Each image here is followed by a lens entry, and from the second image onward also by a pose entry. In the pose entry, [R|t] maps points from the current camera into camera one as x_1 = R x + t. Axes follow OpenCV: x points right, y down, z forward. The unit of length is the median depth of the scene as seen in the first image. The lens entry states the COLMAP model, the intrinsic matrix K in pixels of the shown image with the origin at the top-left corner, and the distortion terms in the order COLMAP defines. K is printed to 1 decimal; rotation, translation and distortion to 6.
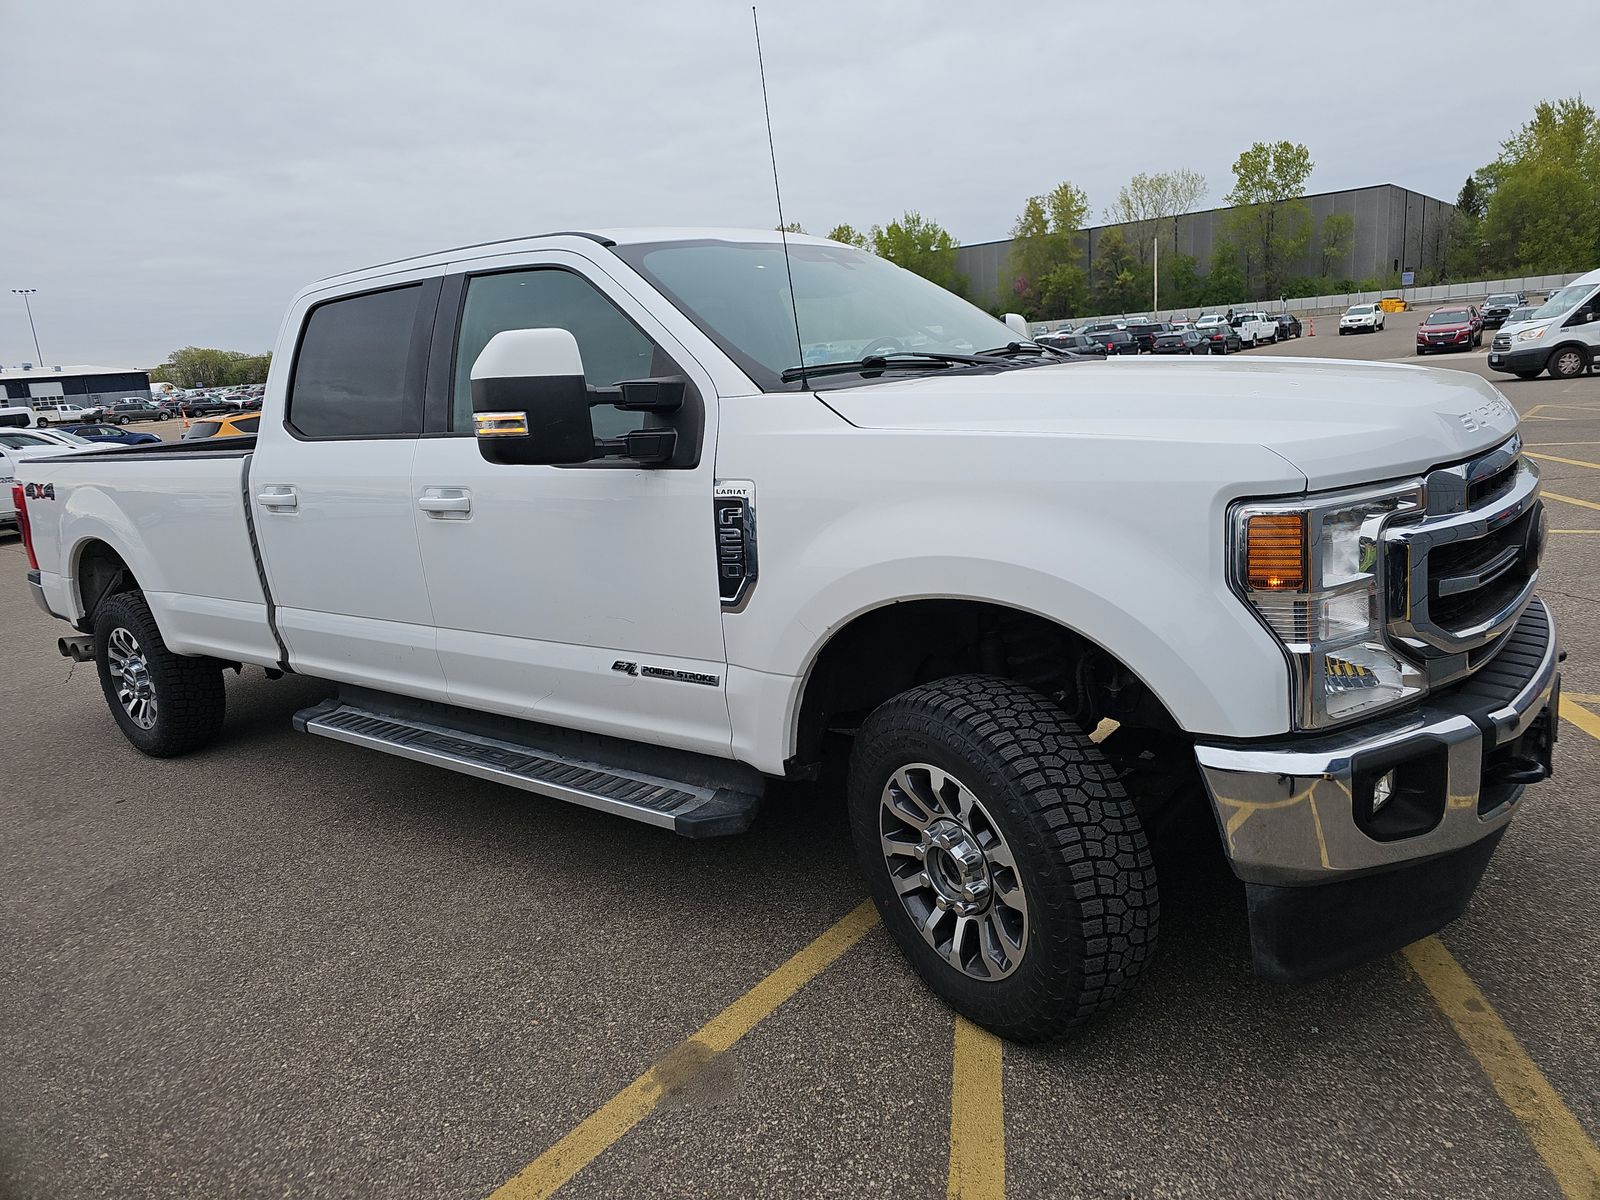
lens RADIAL K [[1036.0, 0, 811.5], [0, 1036.0, 602.3], [0, 0, 1]] dist [0.026370, 0.000519]
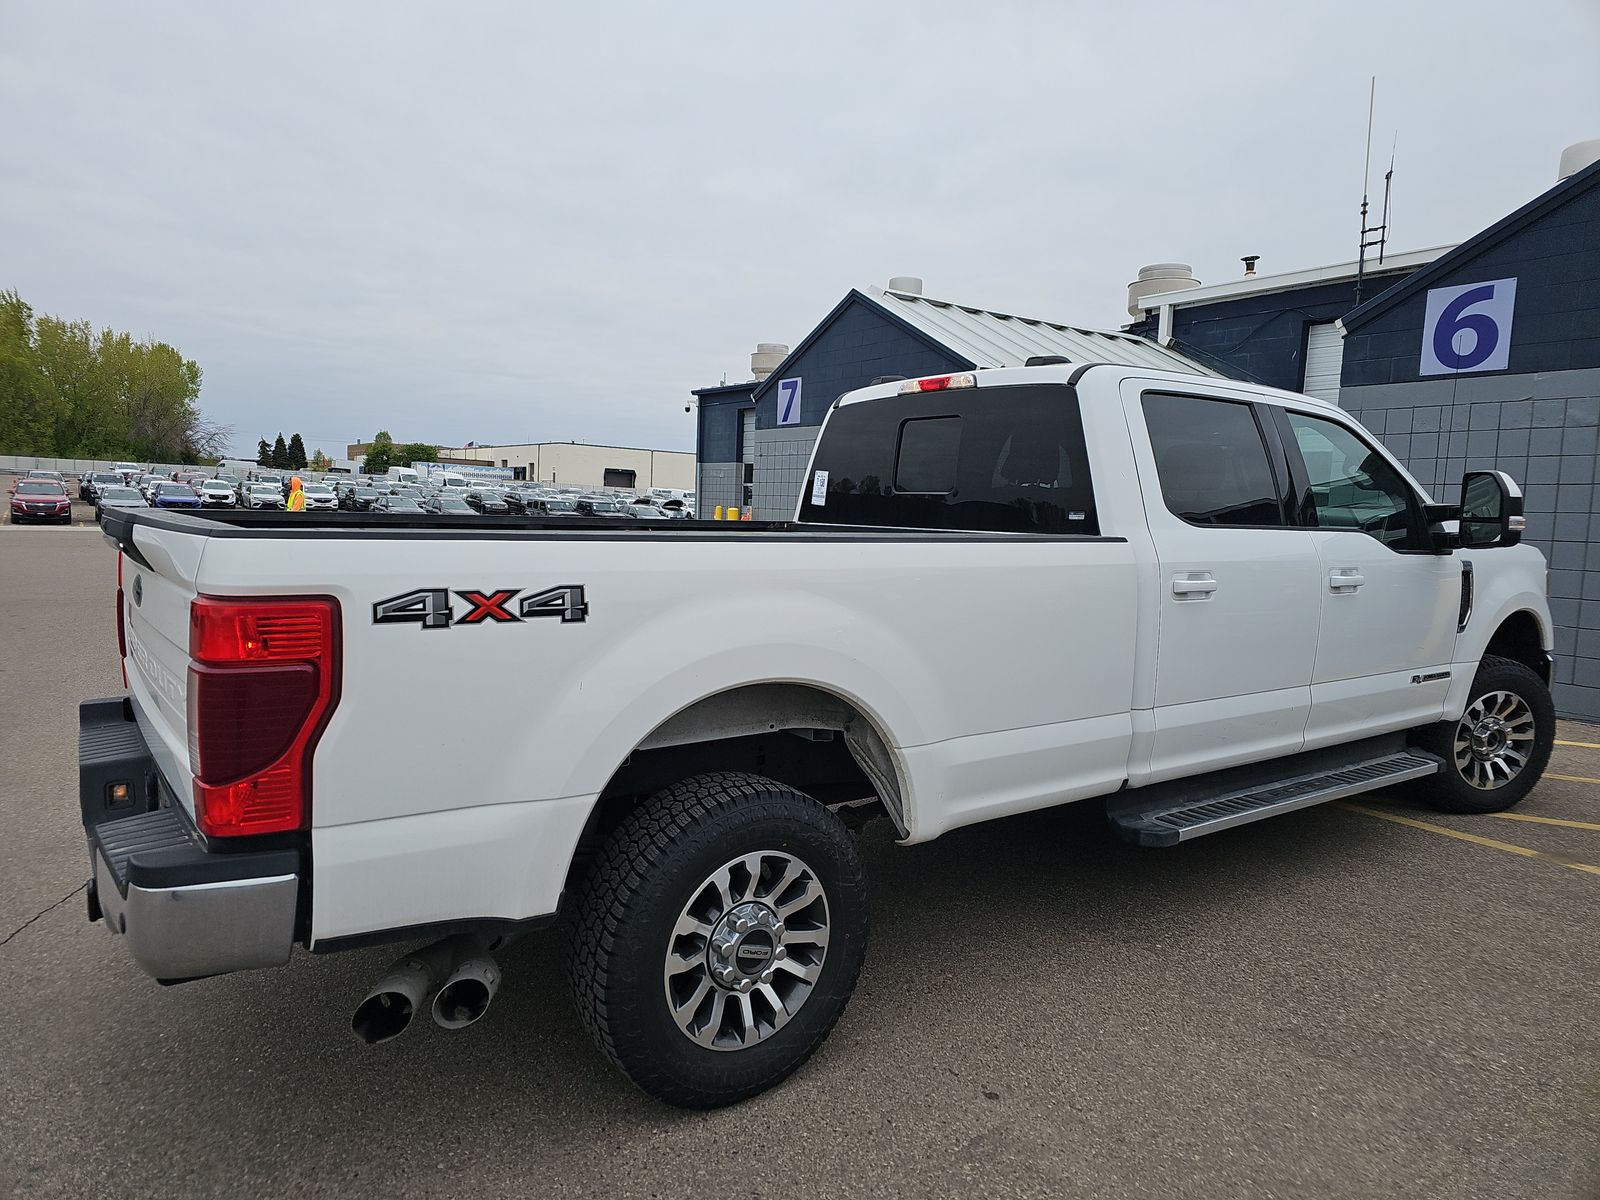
lens RADIAL K [[1036.0, 0, 811.5], [0, 1036.0, 602.3], [0, 0, 1]] dist [0.026370, 0.000519]
pose [[0.295057, 0.002440, 0.955477, -1.841114], [0.159456, 0.985847, -0.051758, -0.109145], [-0.942080, 0.167628, 0.290492, 1.279348]]
